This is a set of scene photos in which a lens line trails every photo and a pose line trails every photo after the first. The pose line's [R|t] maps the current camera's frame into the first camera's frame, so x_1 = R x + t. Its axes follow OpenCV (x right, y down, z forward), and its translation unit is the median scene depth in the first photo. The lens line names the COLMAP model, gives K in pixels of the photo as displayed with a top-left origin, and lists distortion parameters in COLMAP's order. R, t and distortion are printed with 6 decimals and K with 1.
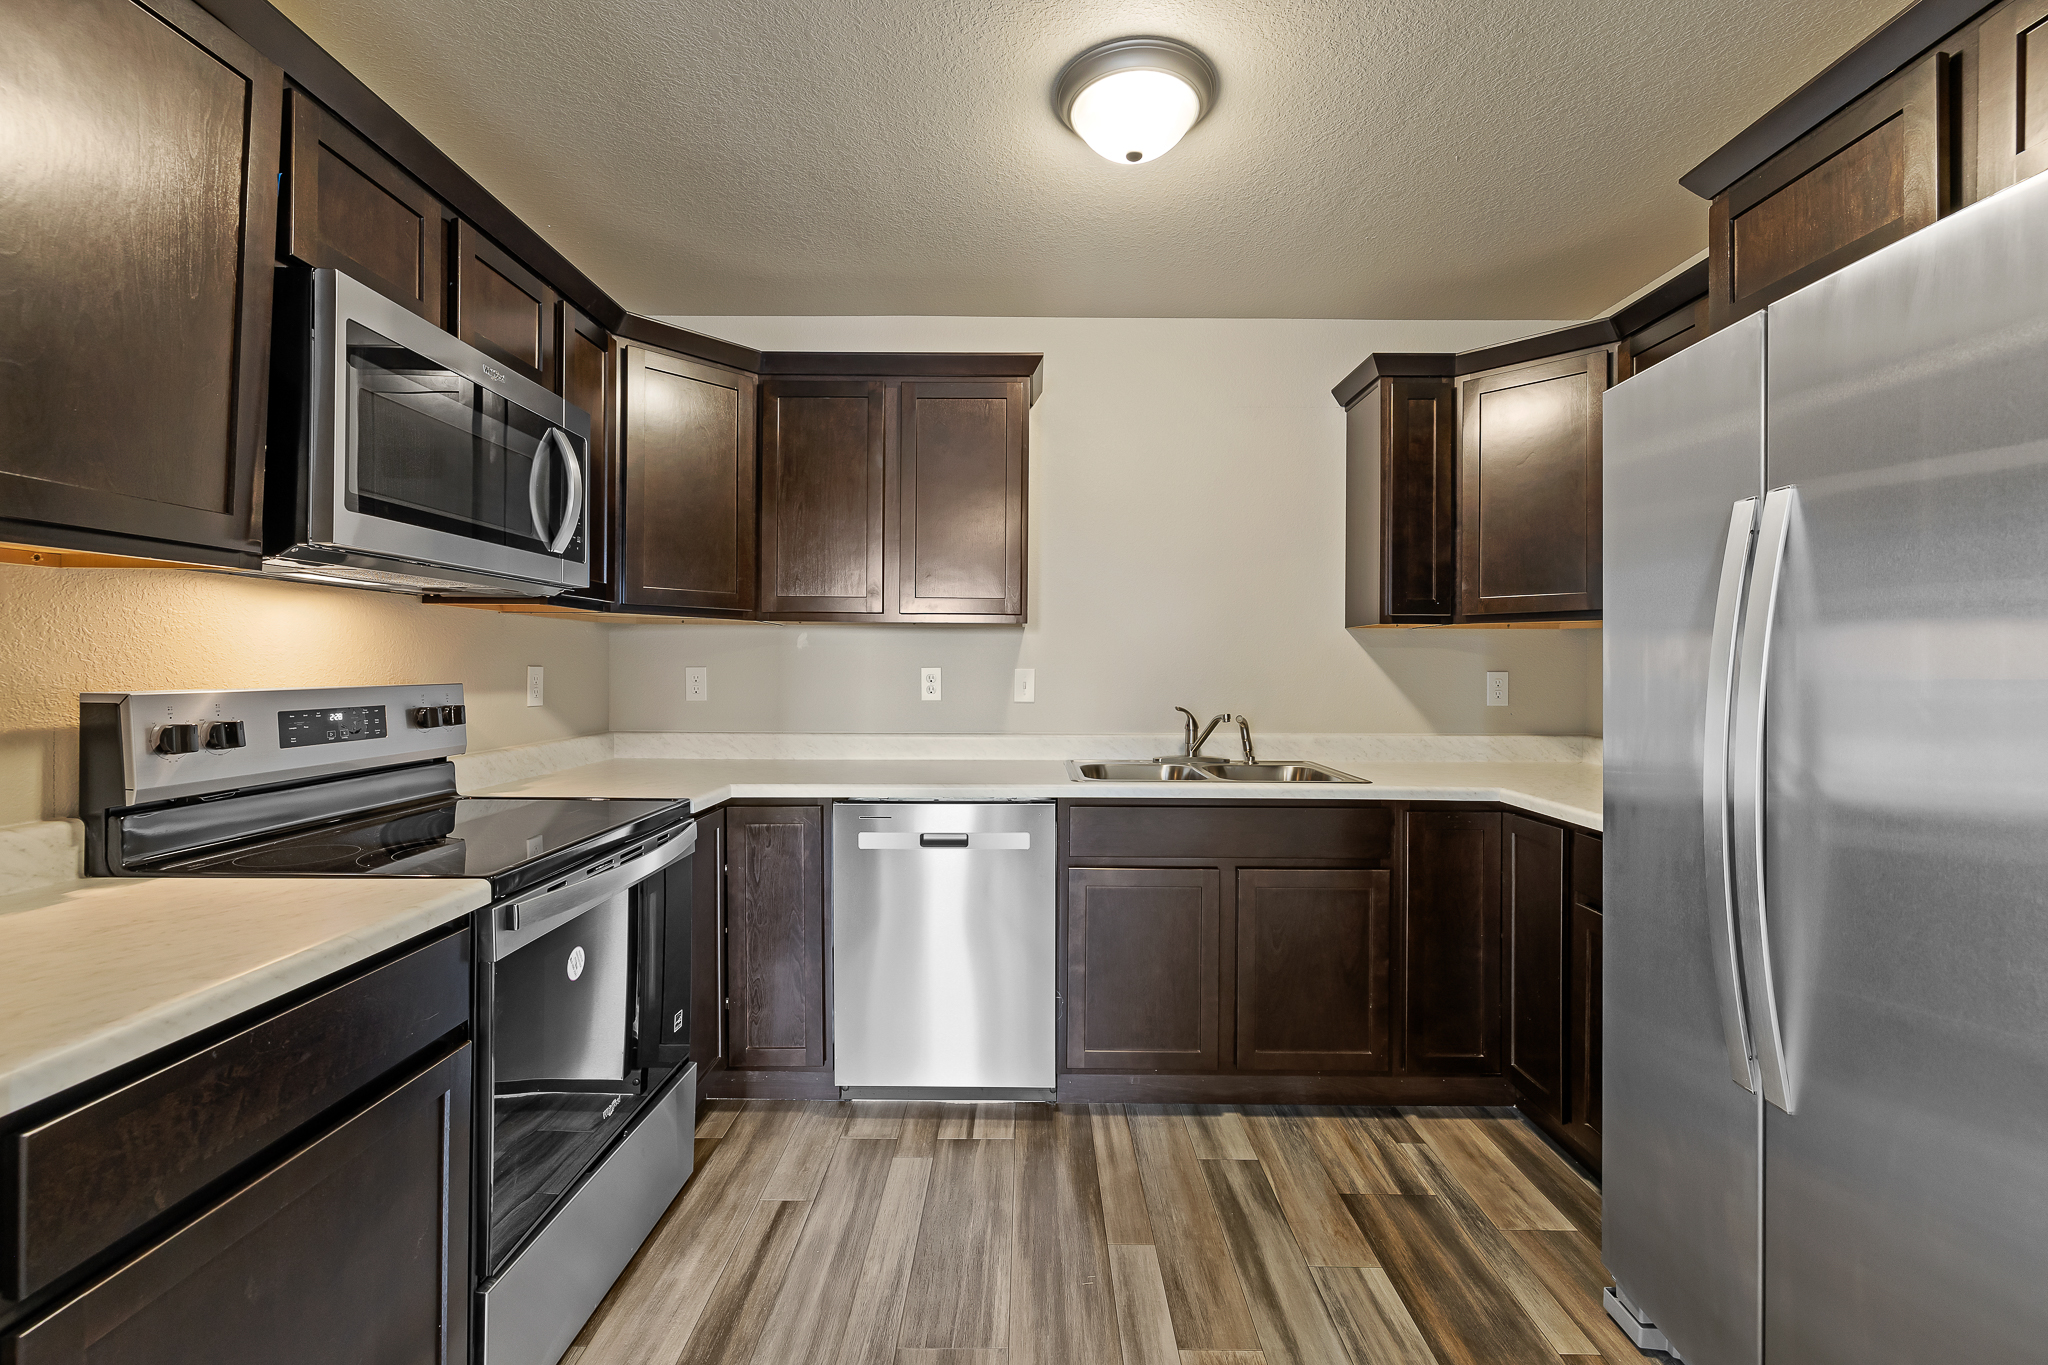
lens RADIAL K [[859.0, 0, 1030.9], [0, 859.0, 670.9], [0, 0, 1]] dist [-0.001061, -0.000026]
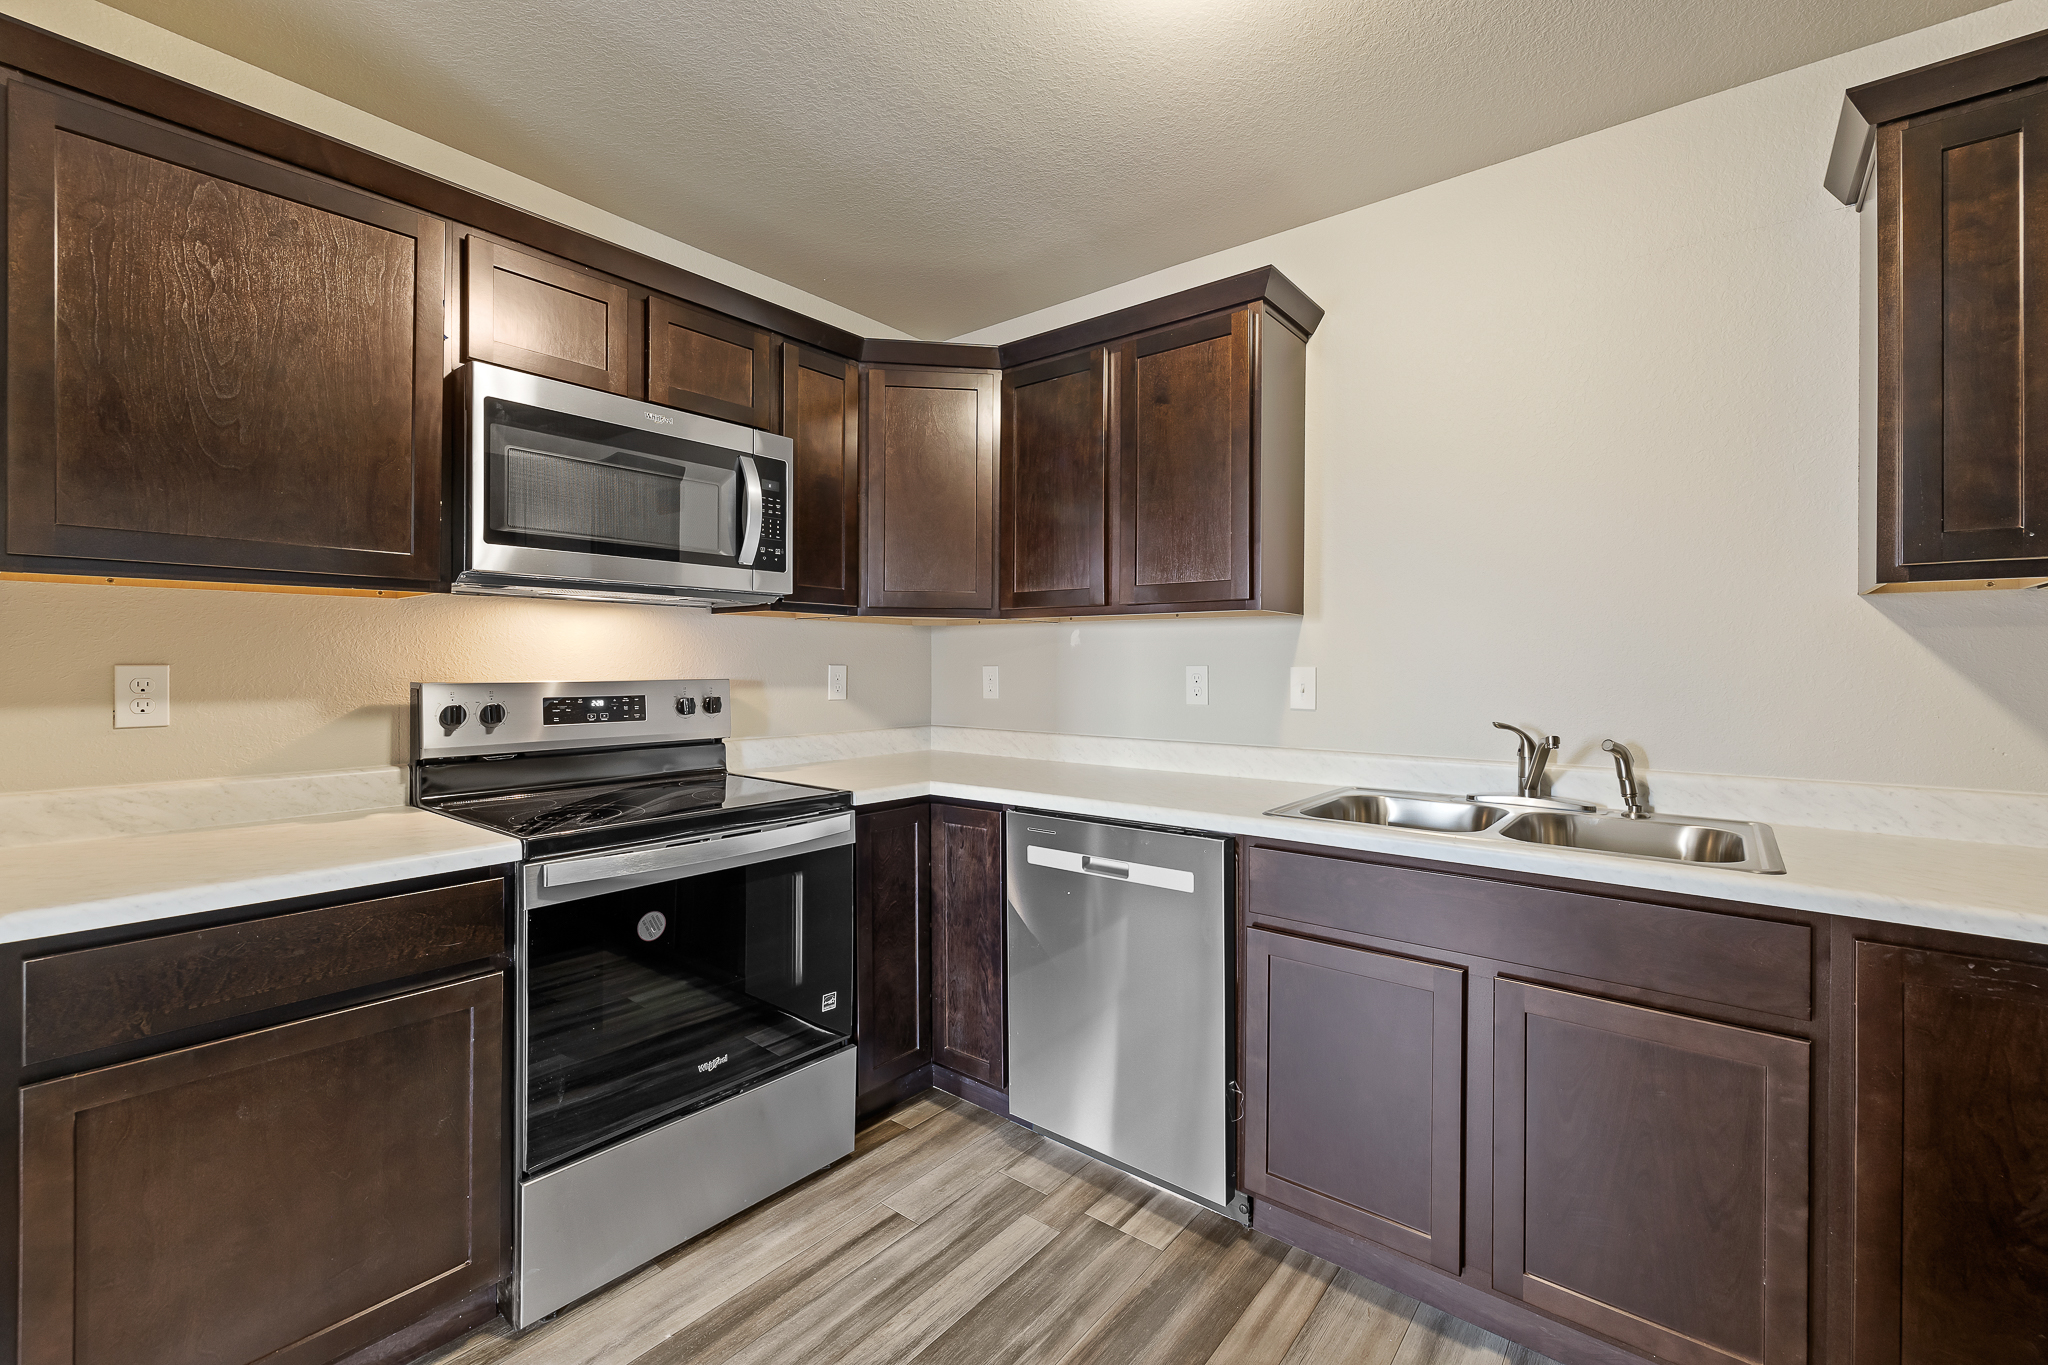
lens RADIAL K [[864.6, 0, 1033.1], [0, 864.6, 668.0], [0, 0, 1]] dist [-0.001779, 0.000061]
pose [[0.780781, -0.000079, -0.624805, 0.404928], [-0.002881, 0.999989, -0.003727, 0.002592], [0.624798, 0.004710, 0.780772, 0.299283]]
